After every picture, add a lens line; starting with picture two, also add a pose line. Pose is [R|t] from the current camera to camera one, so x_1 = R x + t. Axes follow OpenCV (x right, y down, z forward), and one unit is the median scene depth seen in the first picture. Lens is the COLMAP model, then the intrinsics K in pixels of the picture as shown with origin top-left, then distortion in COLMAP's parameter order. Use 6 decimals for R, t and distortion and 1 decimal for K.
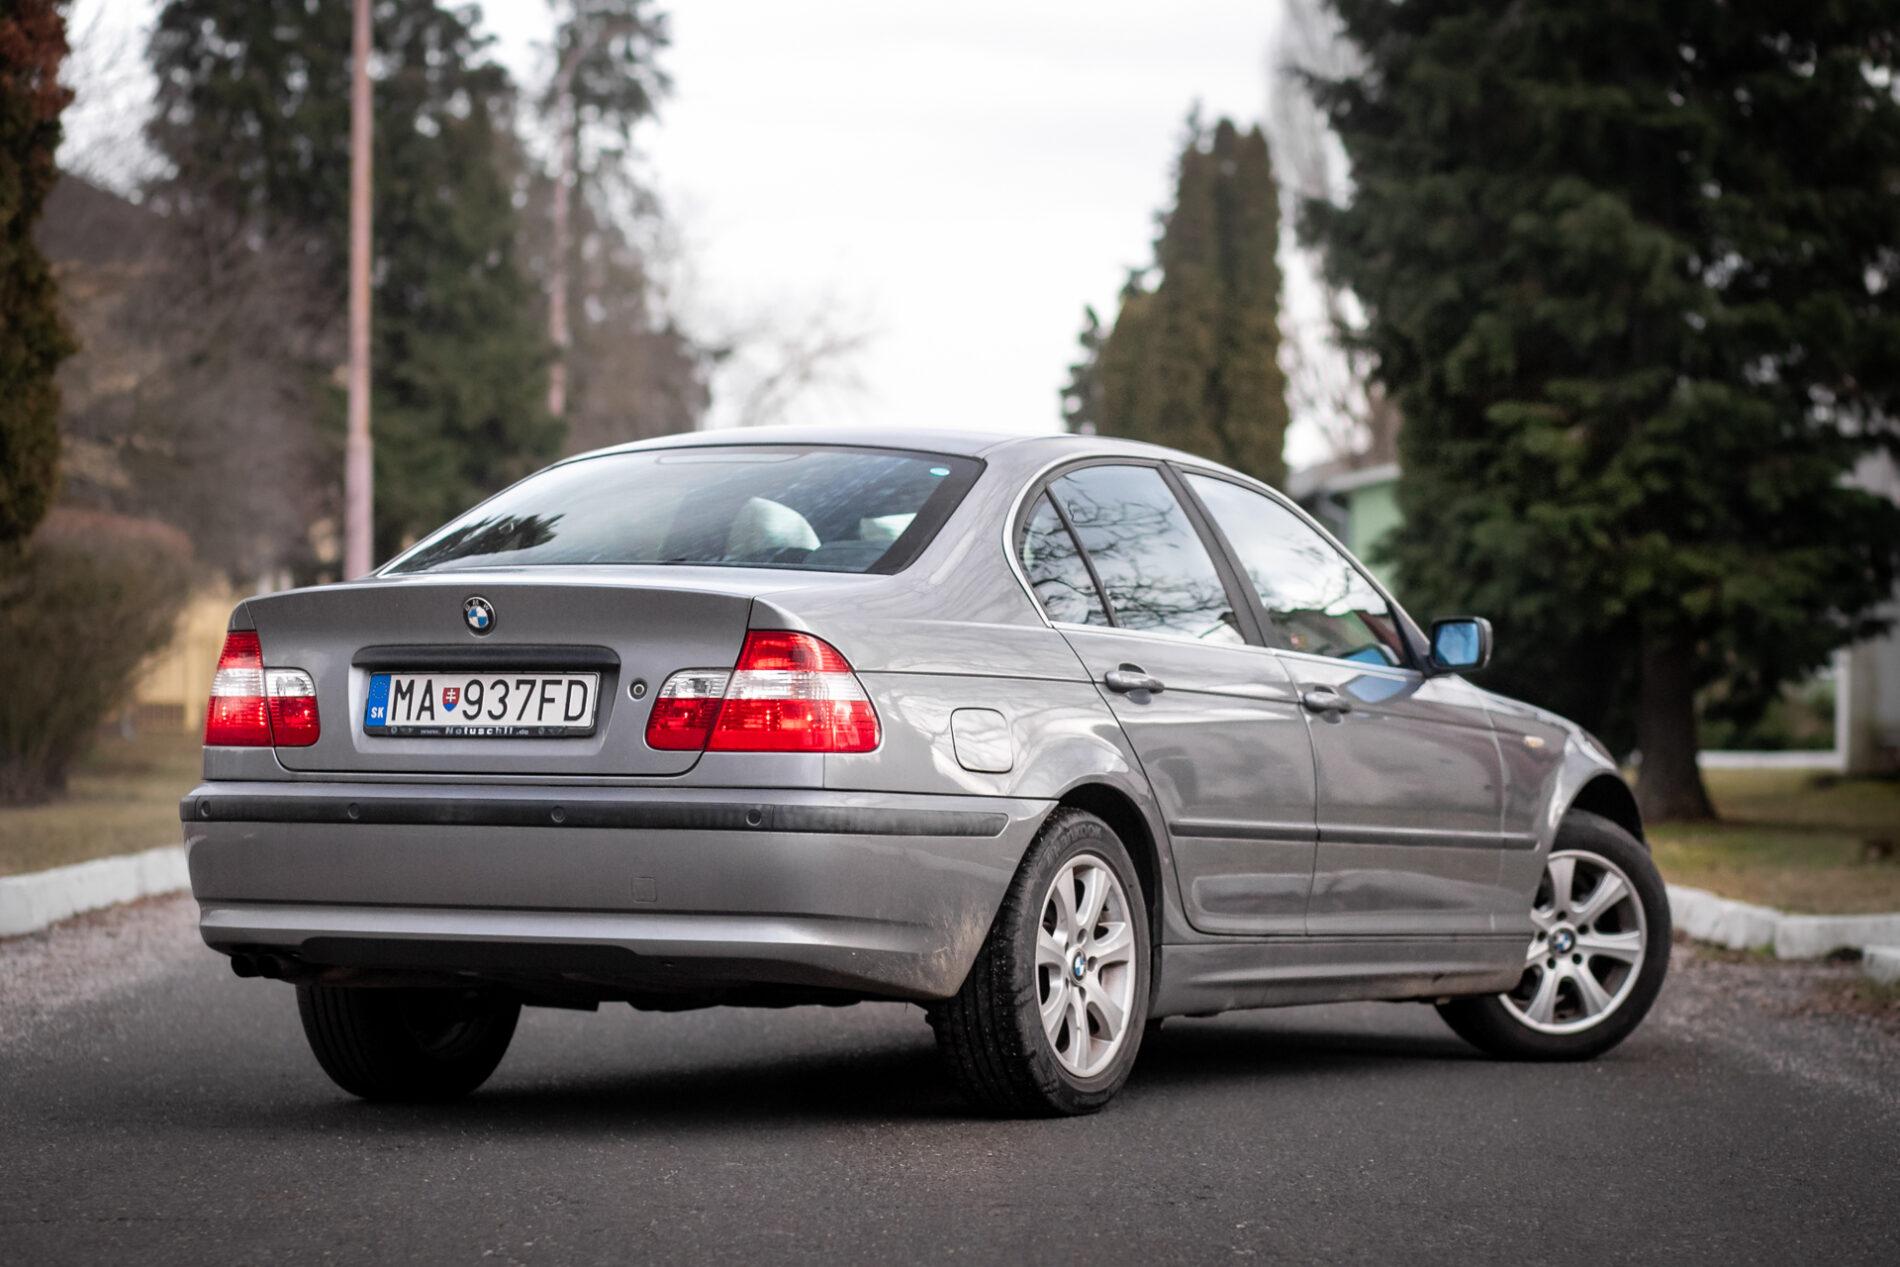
lens RADIAL K [[10555.6, 0, 1023.4], [0, 10555.6, 663.9], [0, 0, 1]] dist [0.201002, 0.000000]
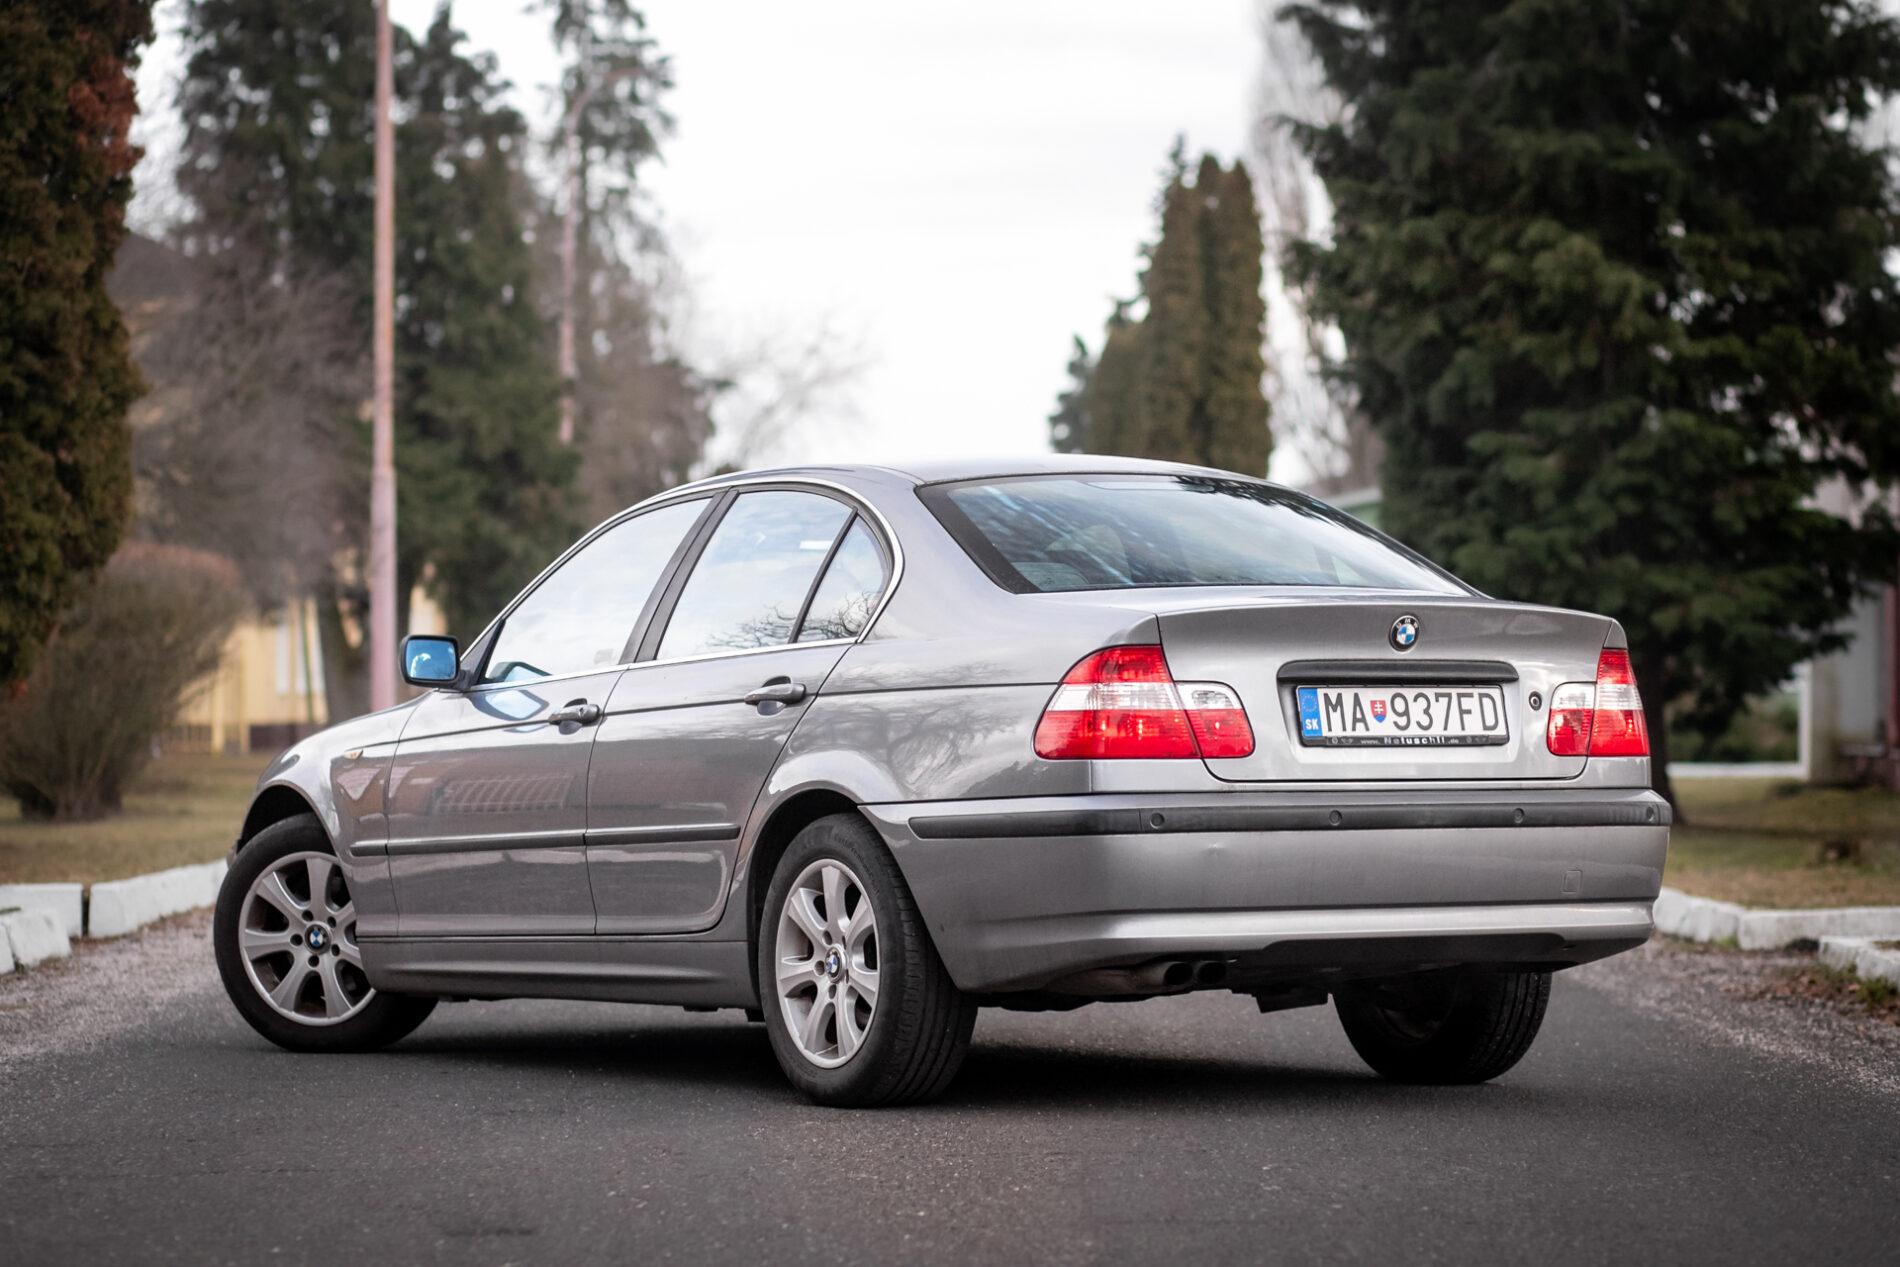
lens RADIAL K [[11526.7, 0, 1035.5], [0, 11526.7, 666.4], [0, 0, 1]] dist [0.250006, 0.000000]
pose [[0.999951, -0.005329, 0.008338, -0.008902], [0.005345, 0.999984, -0.001936, 0.000702], [-0.008328, 0.001981, 0.999963, -0.152532]]
